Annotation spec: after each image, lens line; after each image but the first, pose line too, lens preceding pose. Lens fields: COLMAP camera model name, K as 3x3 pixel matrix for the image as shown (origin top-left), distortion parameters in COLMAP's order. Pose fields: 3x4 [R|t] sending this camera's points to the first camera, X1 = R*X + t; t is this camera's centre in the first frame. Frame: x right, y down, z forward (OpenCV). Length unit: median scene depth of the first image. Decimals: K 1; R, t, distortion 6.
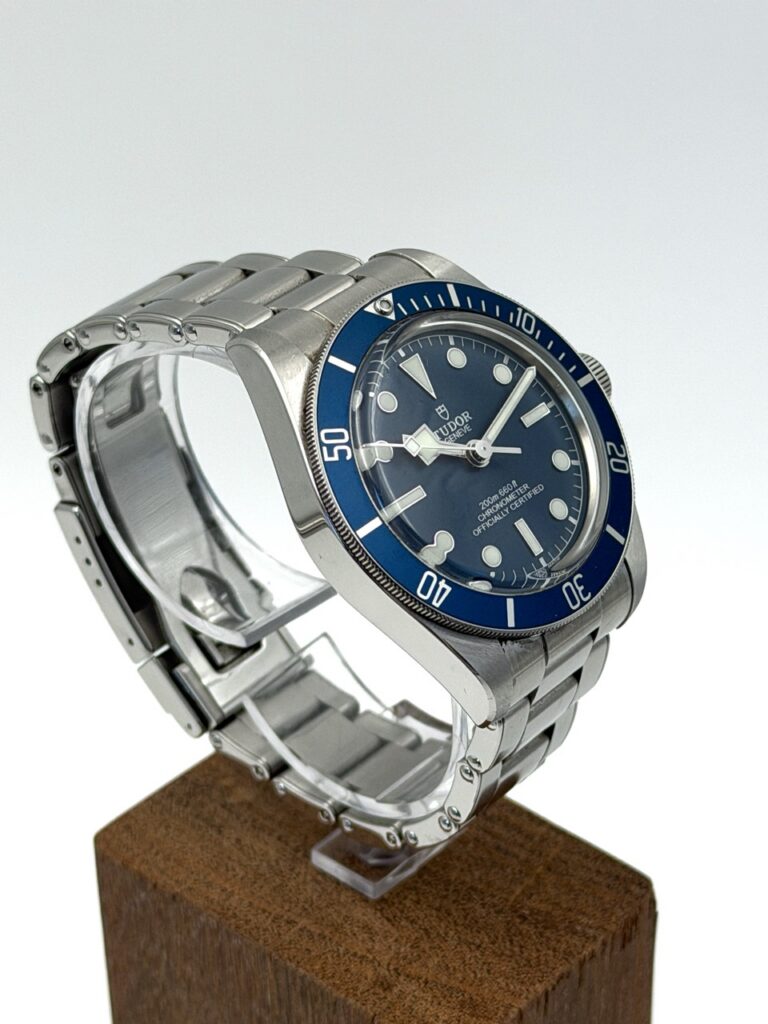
lens RADIAL K [[2682.9, 0, 384.0], [0, 2682.9, 512.0], [0, 0, 1]] dist [0.242107, 0.086475]
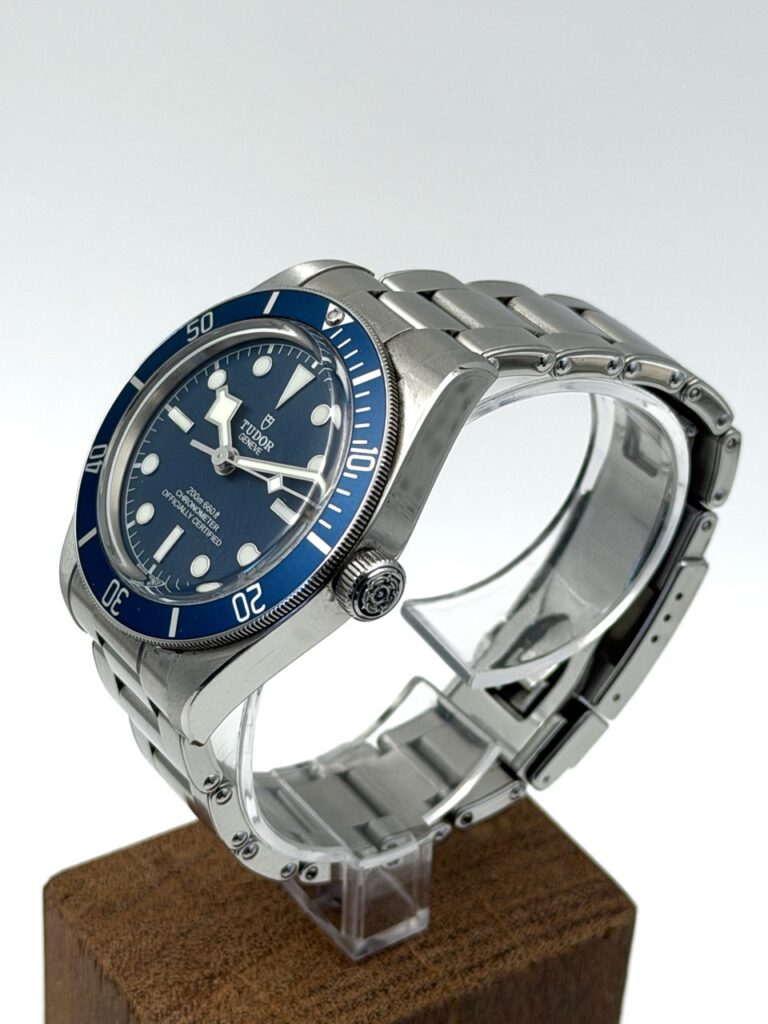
lens RADIAL K [[2682.9, 0, 384.0], [0, 2682.9, 512.0], [0, 0, 1]] dist [0.242107, 0.086475]
pose [[-0.261916, 0.542827, -0.797959, 0.799891], [-0.569501, 0.580586, 0.581884, -0.604836], [0.779146, 0.606843, 0.157076, 0.903156]]
